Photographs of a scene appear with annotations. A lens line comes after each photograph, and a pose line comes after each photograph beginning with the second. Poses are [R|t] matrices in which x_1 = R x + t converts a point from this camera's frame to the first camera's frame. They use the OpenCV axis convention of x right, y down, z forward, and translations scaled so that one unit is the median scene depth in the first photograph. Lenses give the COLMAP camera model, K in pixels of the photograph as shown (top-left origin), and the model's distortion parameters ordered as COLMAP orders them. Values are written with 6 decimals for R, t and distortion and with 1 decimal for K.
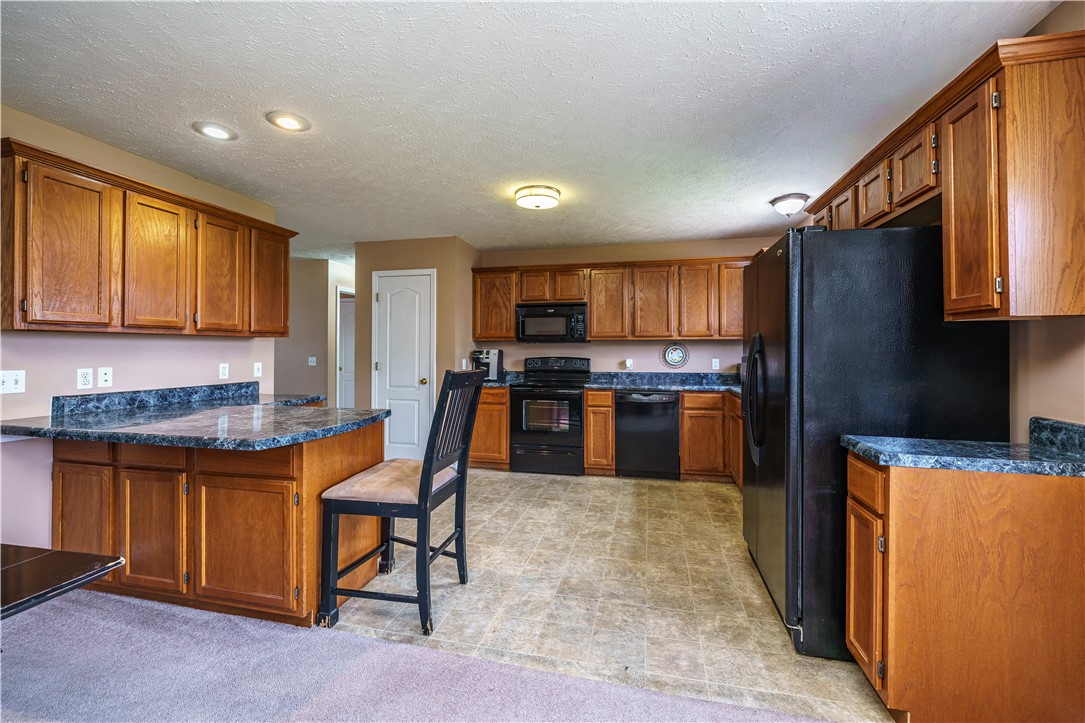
lens RADIAL K [[451.6, 0, 543.4], [0, 451.6, 346.5], [0, 0, 1]] dist [0.001149, 0.000191]
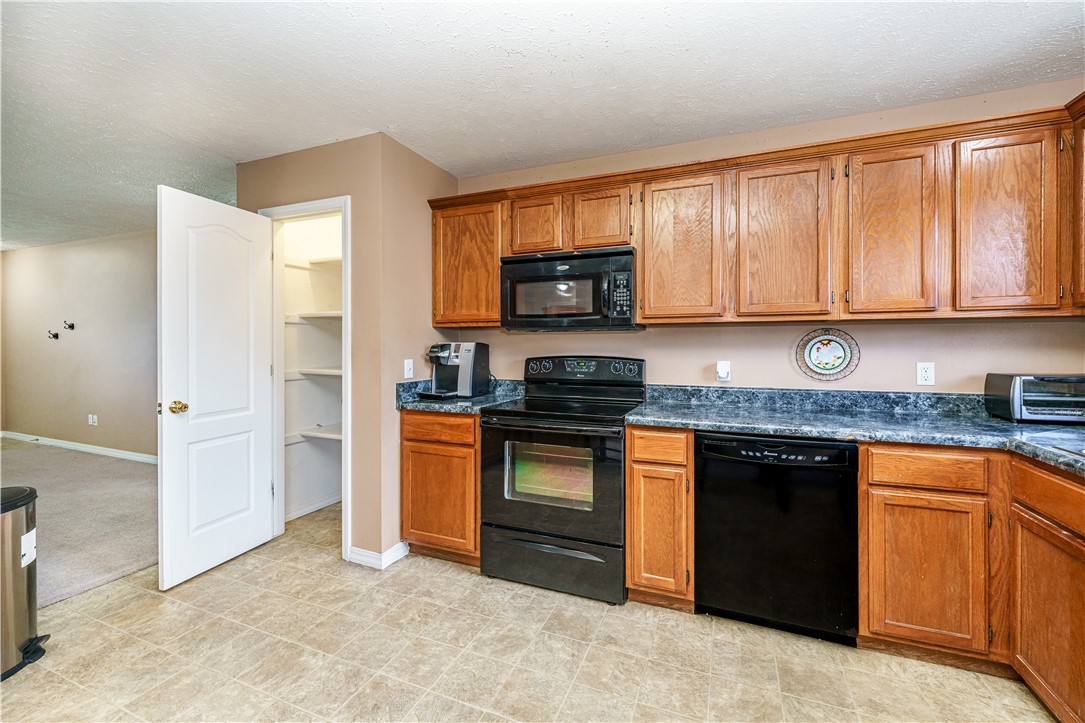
lens RADIAL K [[479.5, 0, 505.2], [0, 479.5, 345.0], [0, 0, 1]] dist [-0.000164, -0.000054]
pose [[0.977344, 0.000593, -0.211658, 0.067512], [0.001189, 0.999965, 0.008292, 0.005119], [0.211655, -0.008356, 0.977309, 0.444160]]
